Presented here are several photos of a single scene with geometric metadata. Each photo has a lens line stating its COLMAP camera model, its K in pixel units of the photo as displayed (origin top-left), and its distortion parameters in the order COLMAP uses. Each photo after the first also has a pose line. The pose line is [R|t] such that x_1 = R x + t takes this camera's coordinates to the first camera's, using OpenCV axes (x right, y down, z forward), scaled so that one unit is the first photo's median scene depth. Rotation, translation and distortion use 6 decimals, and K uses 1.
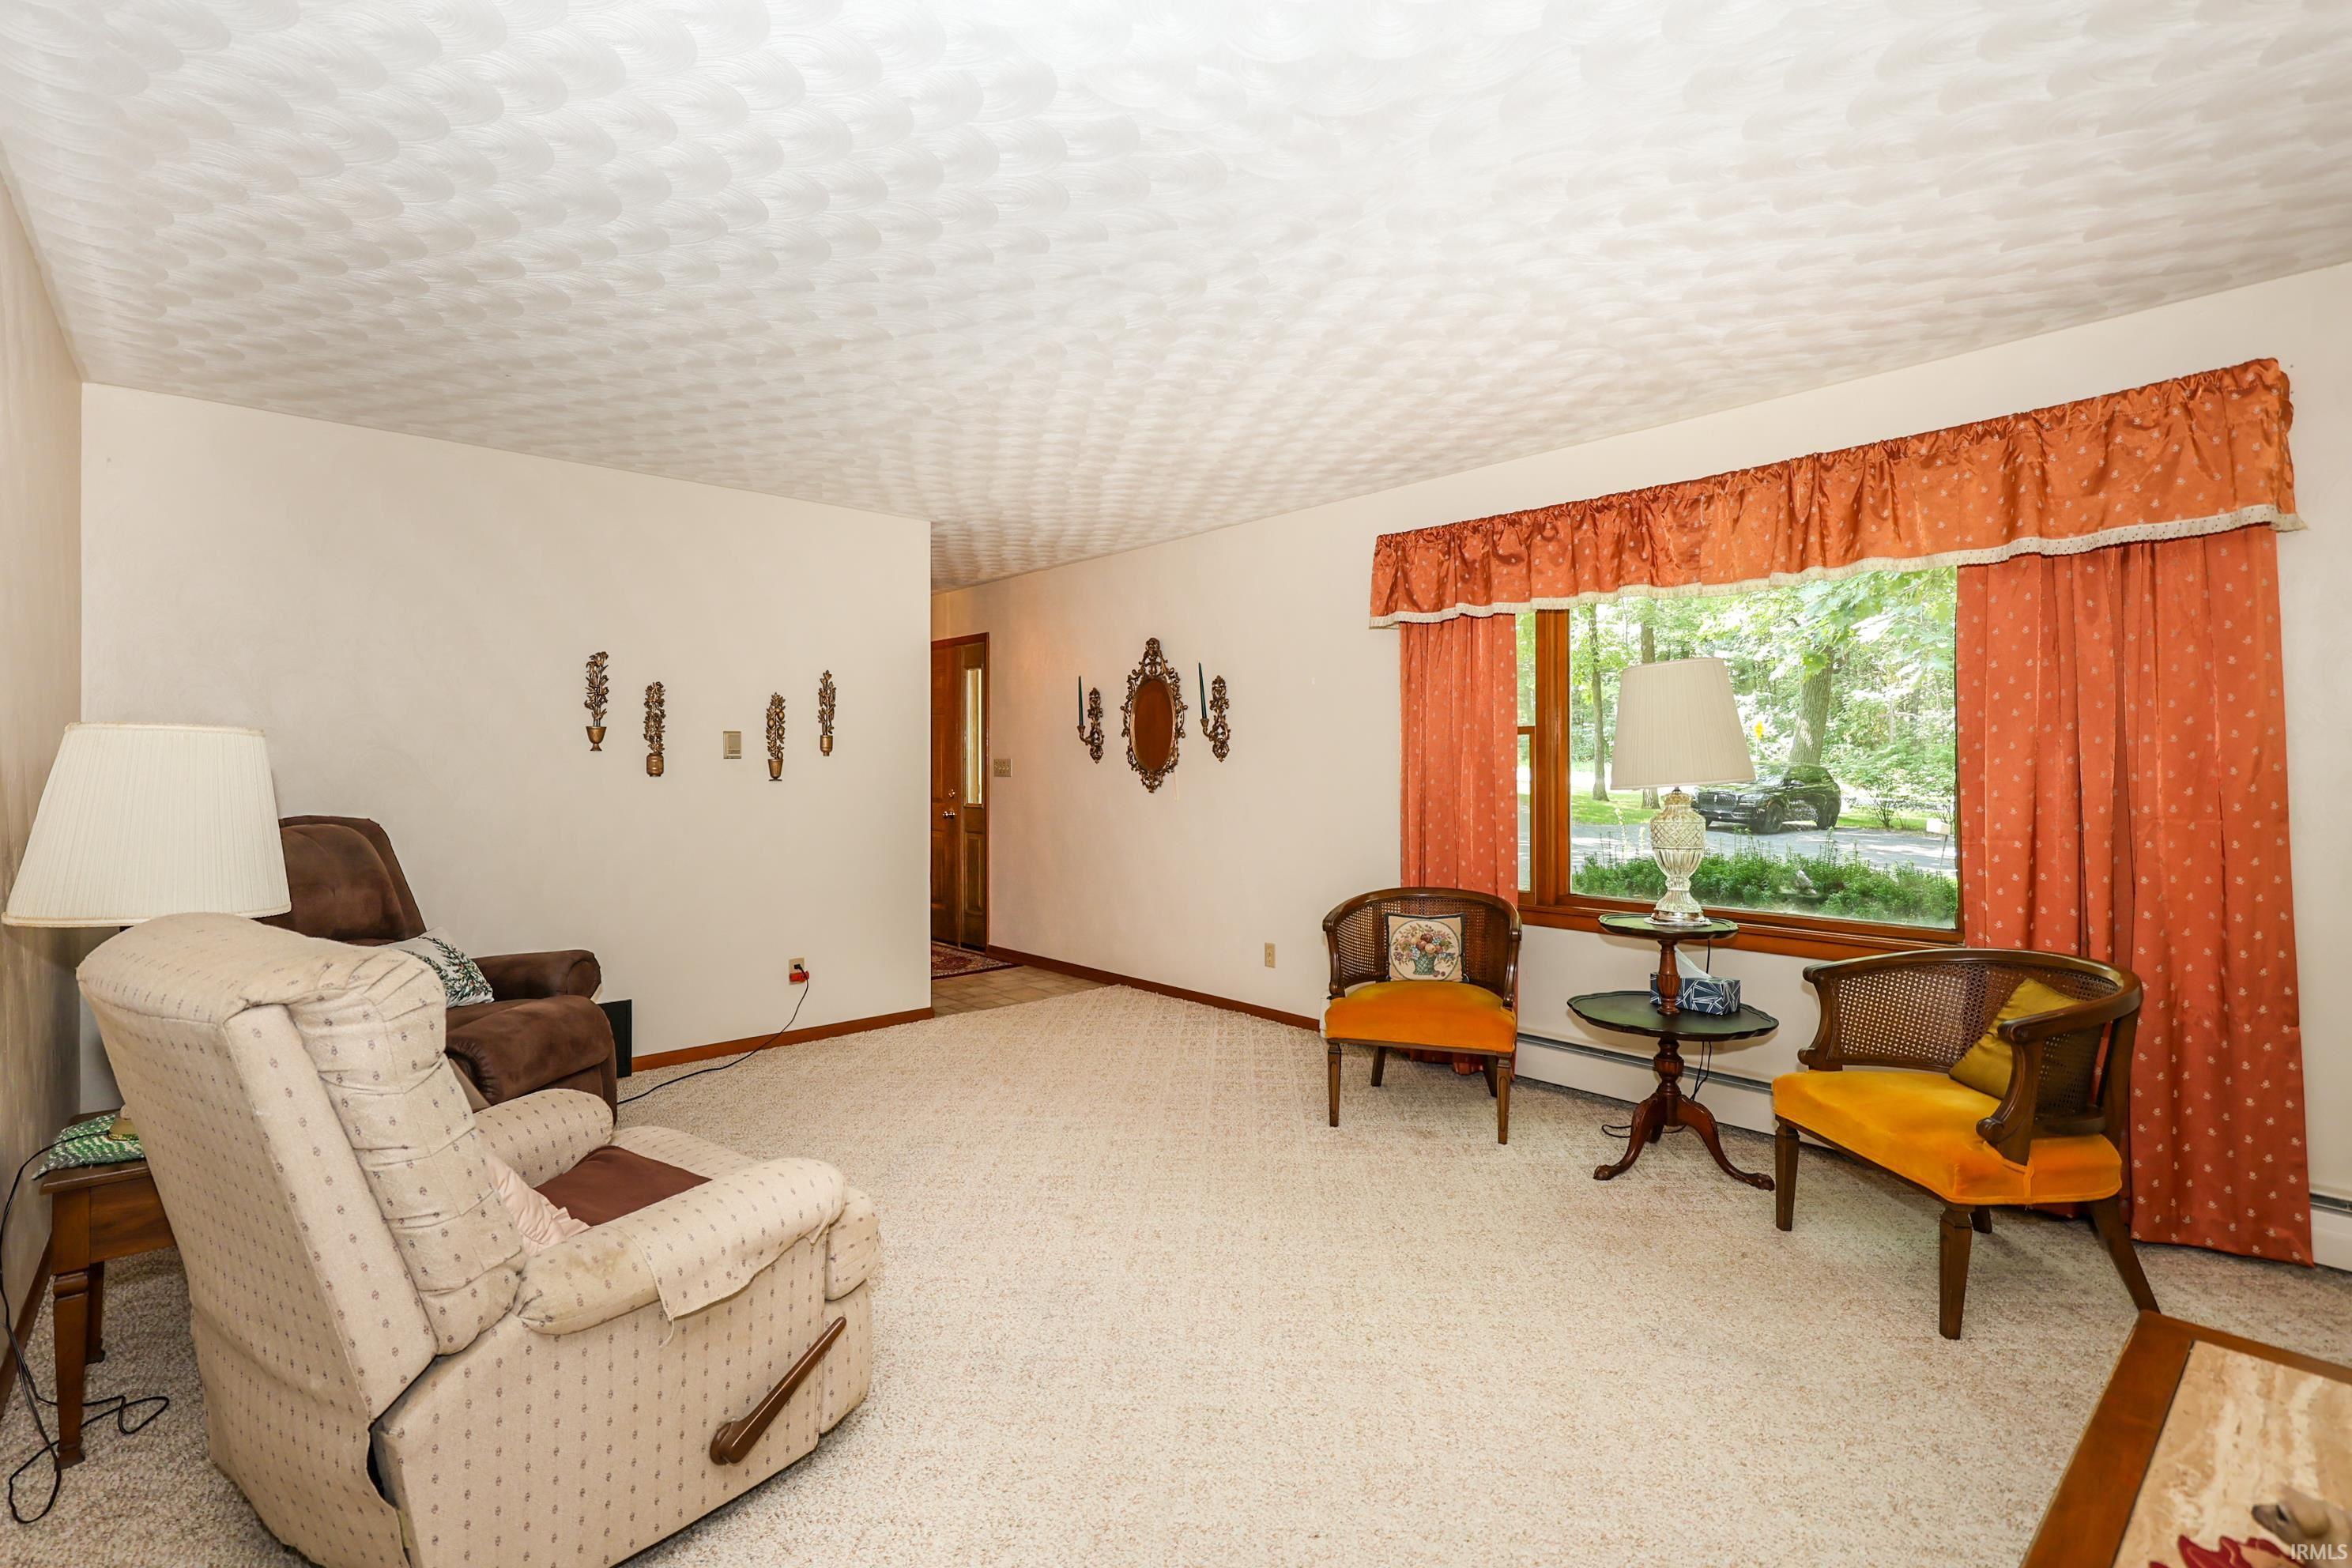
lens RADIAL K [[1072.7, 0, 1176.5], [0, 1072.7, 759.6], [0, 0, 1]] dist [0.000762, 0.000746]
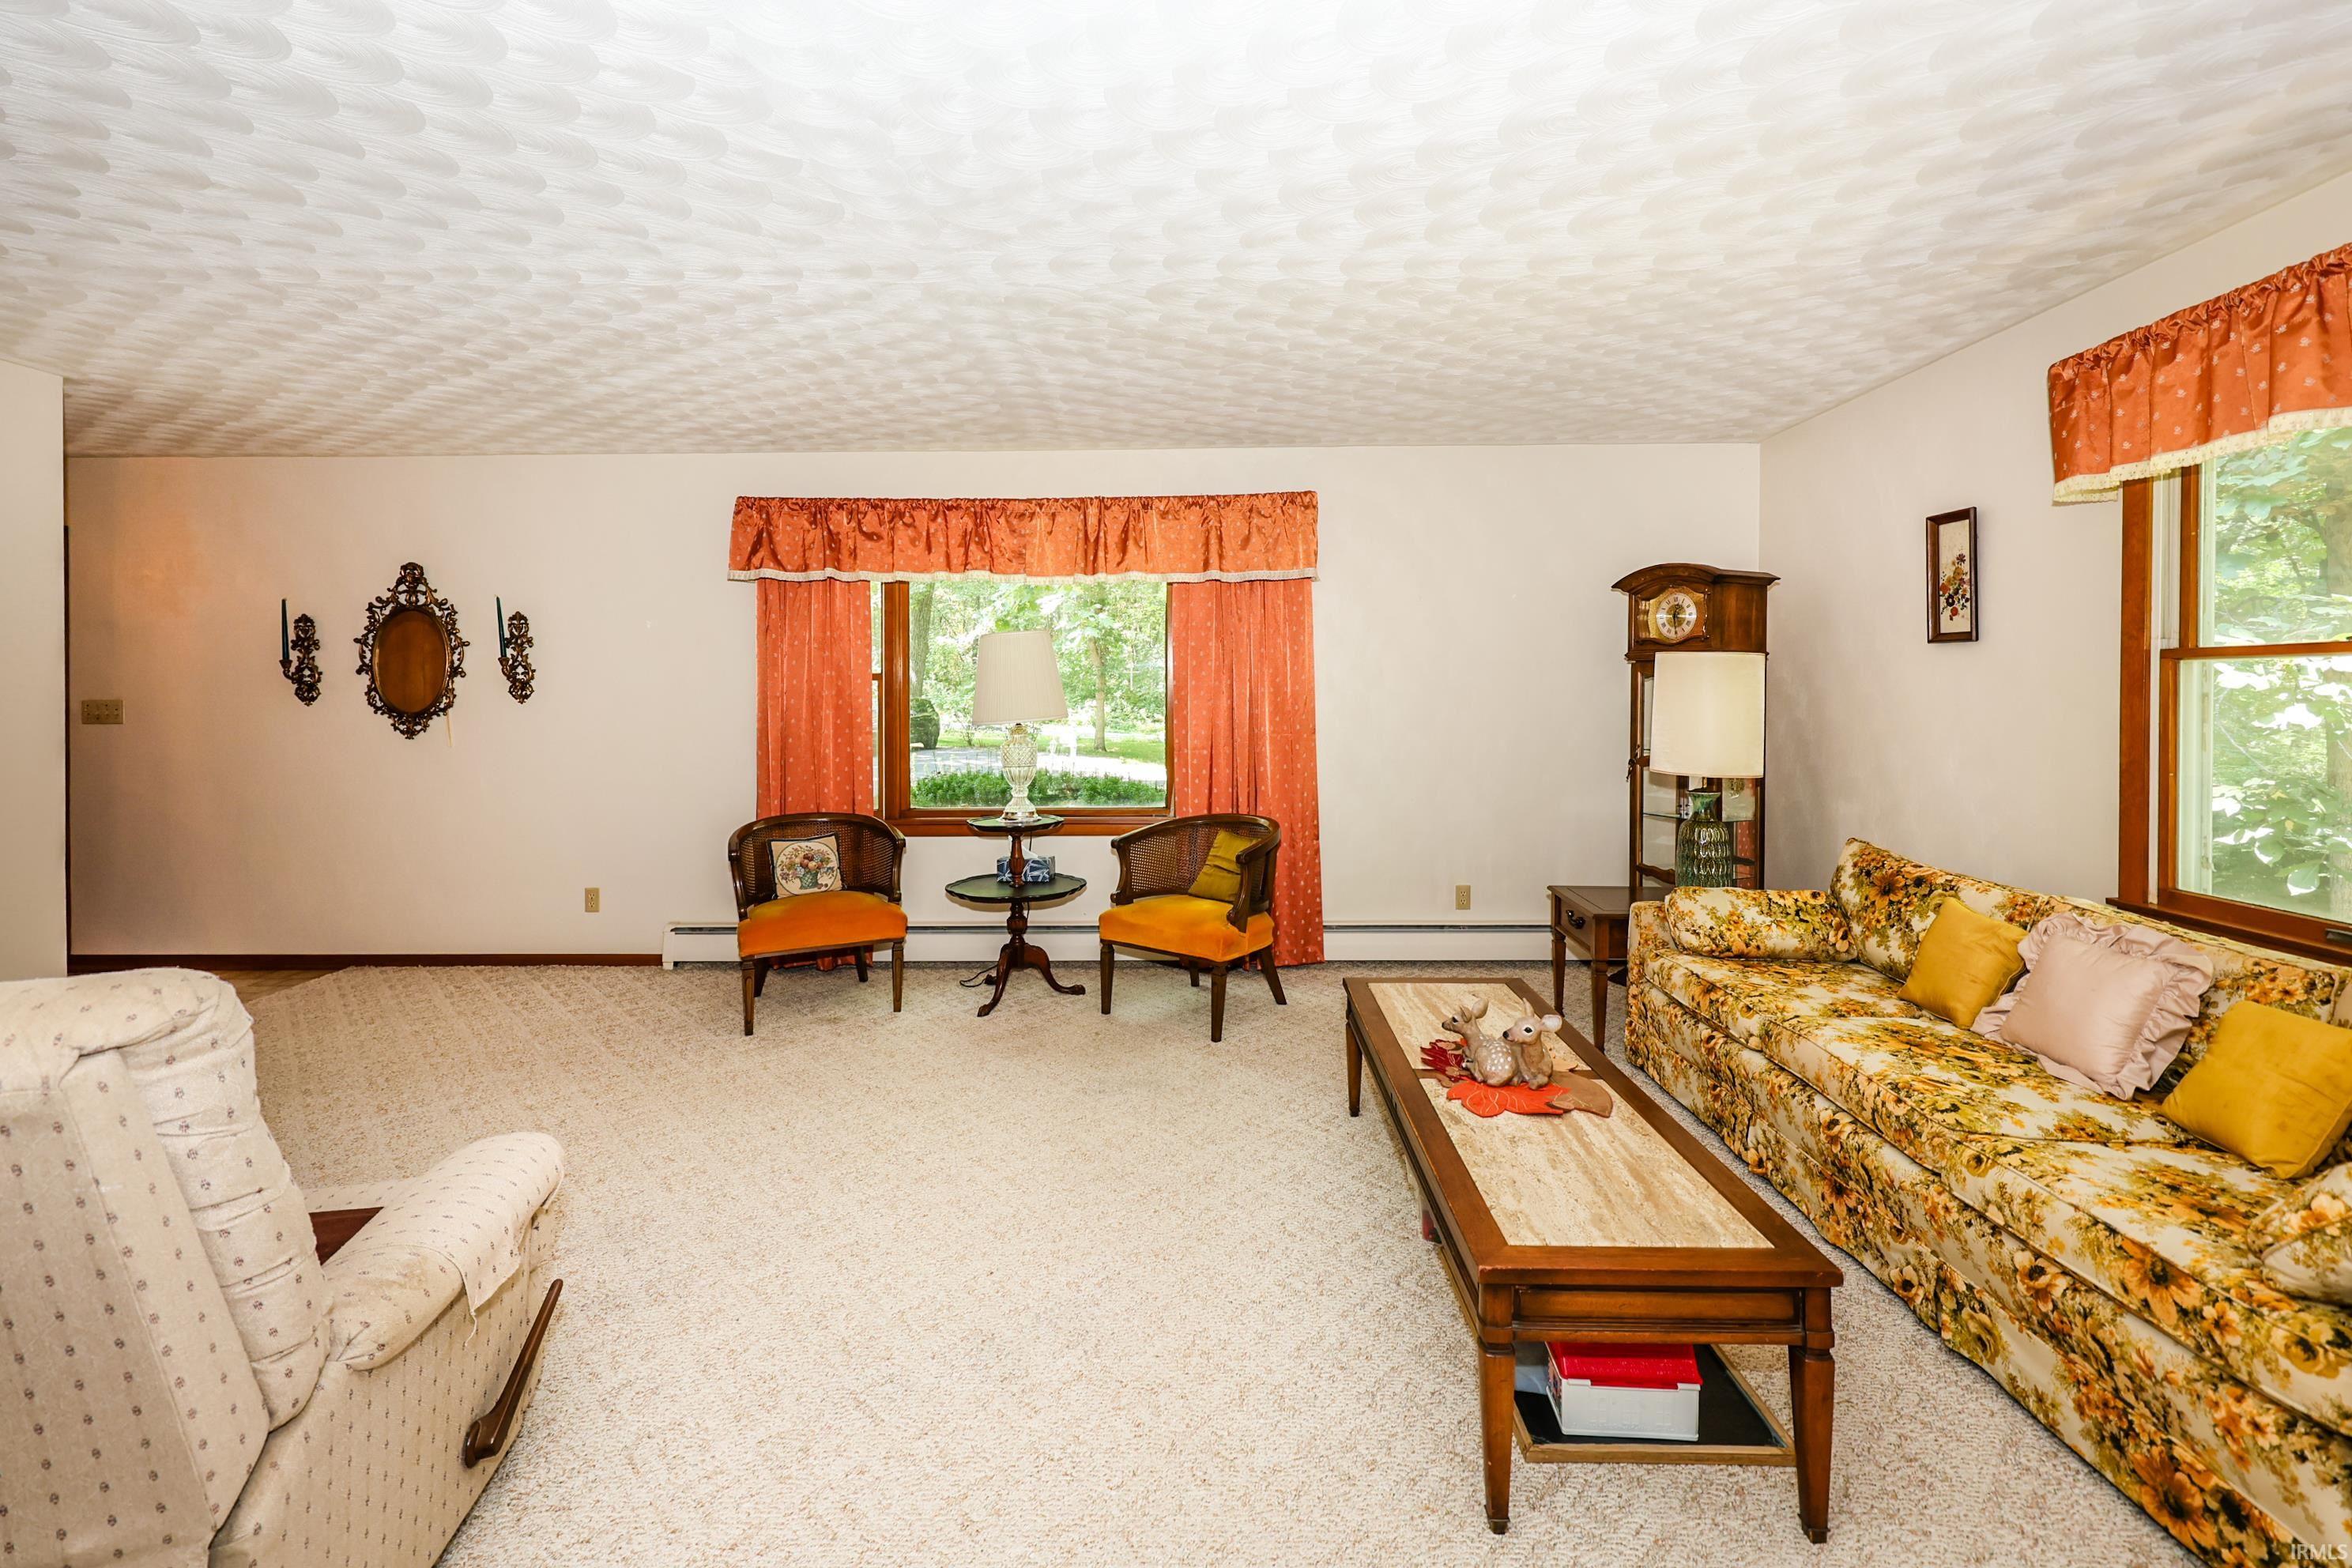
lens RADIAL K [[994.6, 0, 1179.8], [0, 994.6, 699.8], [0, 0, 1]] dist [0.000817, -0.000038]
pose [[0.682912, -0.005475, 0.730480, -0.301490], [0.000010, 0.999972, 0.007486, -0.011518], [-0.730500, -0.005105, 0.682893, -0.022993]]
